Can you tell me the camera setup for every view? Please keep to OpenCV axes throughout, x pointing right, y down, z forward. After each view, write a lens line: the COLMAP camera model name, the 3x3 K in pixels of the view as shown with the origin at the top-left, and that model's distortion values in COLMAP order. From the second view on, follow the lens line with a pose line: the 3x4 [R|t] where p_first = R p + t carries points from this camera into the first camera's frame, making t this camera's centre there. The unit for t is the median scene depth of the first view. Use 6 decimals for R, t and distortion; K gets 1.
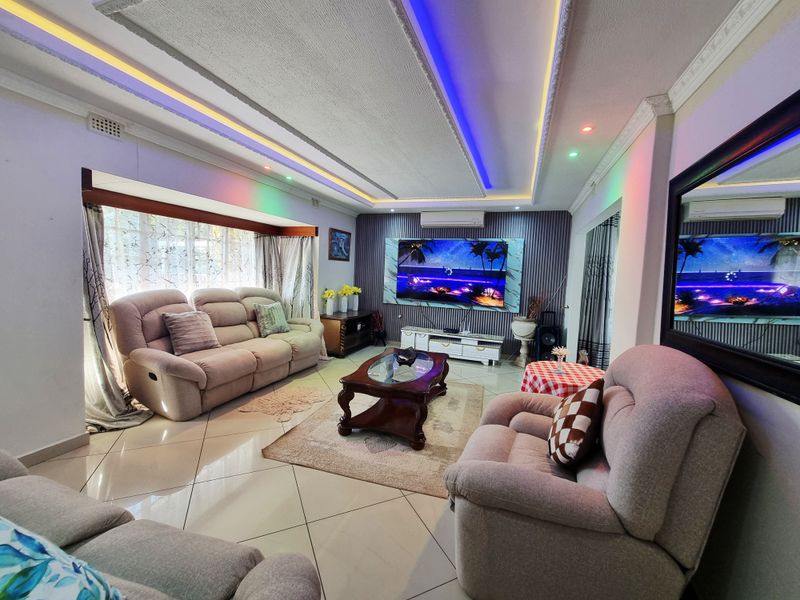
lens RADIAL K [[330.2, 0, 401.7], [0, 330.2, 299.5], [0, 0, 1]] dist [-0.002008, -0.000357]
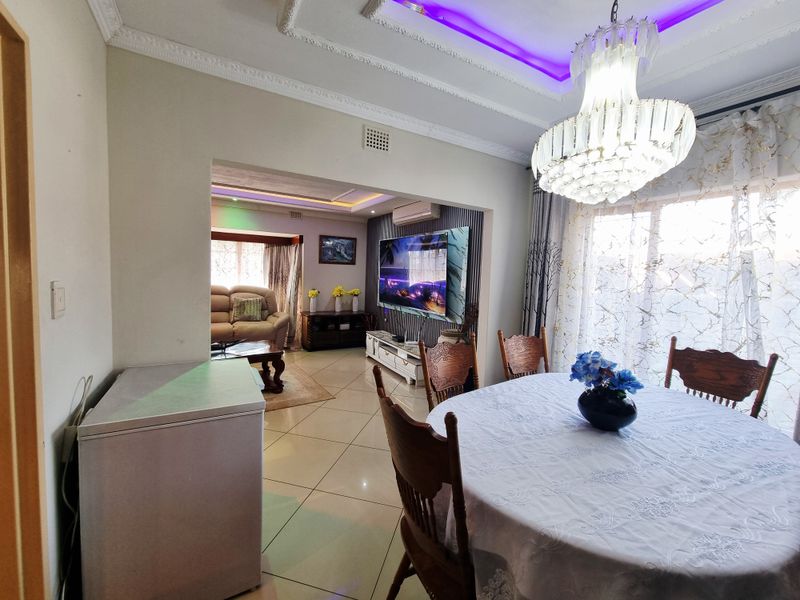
lens RADIAL K [[330.2, 0, 400.0], [0, 330.2, 297.3], [0, 0, 1]] dist [-0.002008, -0.000357]
pose [[0.762319, 0.031384, -0.646440, 1.030212], [-0.058203, 0.998101, -0.020180, 0.001548], [0.644579, 0.053008, 0.762698, 0.470146]]
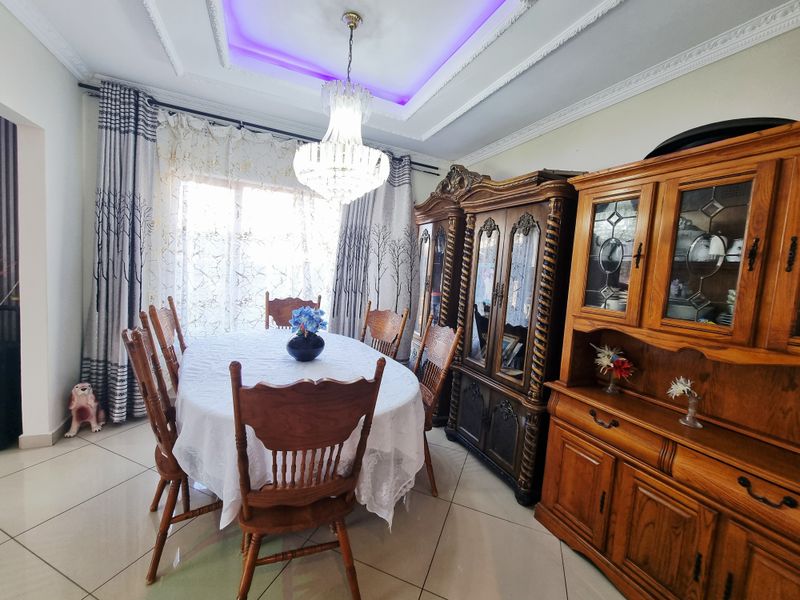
lens RADIAL K [[330.2, 0, 402.6], [0, 330.2, 296.9], [0, 0, 1]] dist [-0.002008, -0.000357]
pose [[0.723001, -0.041826, 0.689580, 0.713035], [0.005612, 0.998488, 0.054678, 0.001993], [-0.690825, -0.035663, 0.722142, 0.435725]]
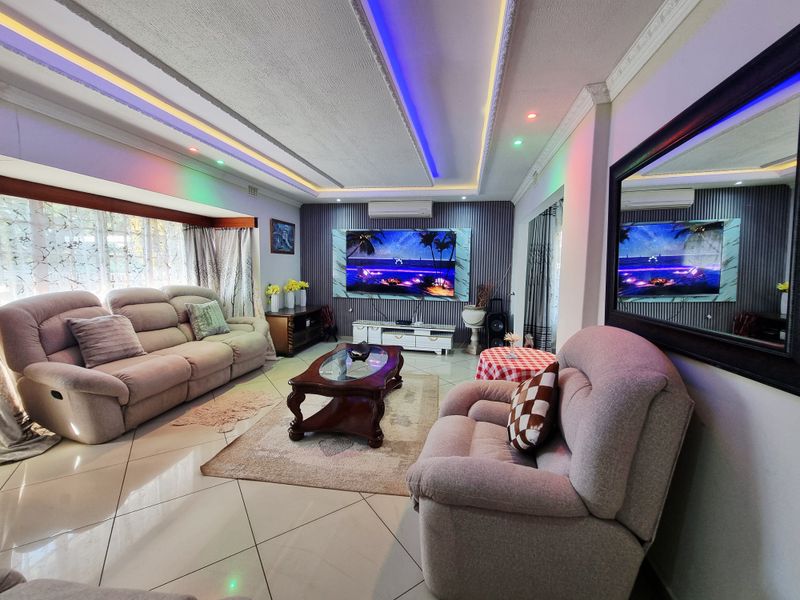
lens RADIAL K [[330.2, 0, 402.0], [0, 330.2, 298.5], [0, 0, 1]] dist [-0.002008, -0.000357]
pose [[0.987842, -0.040485, 0.150094, -0.002003], [0.037721, 0.999063, 0.021218, 0.002646], [-0.150812, -0.015299, 0.988444, 0.030764]]
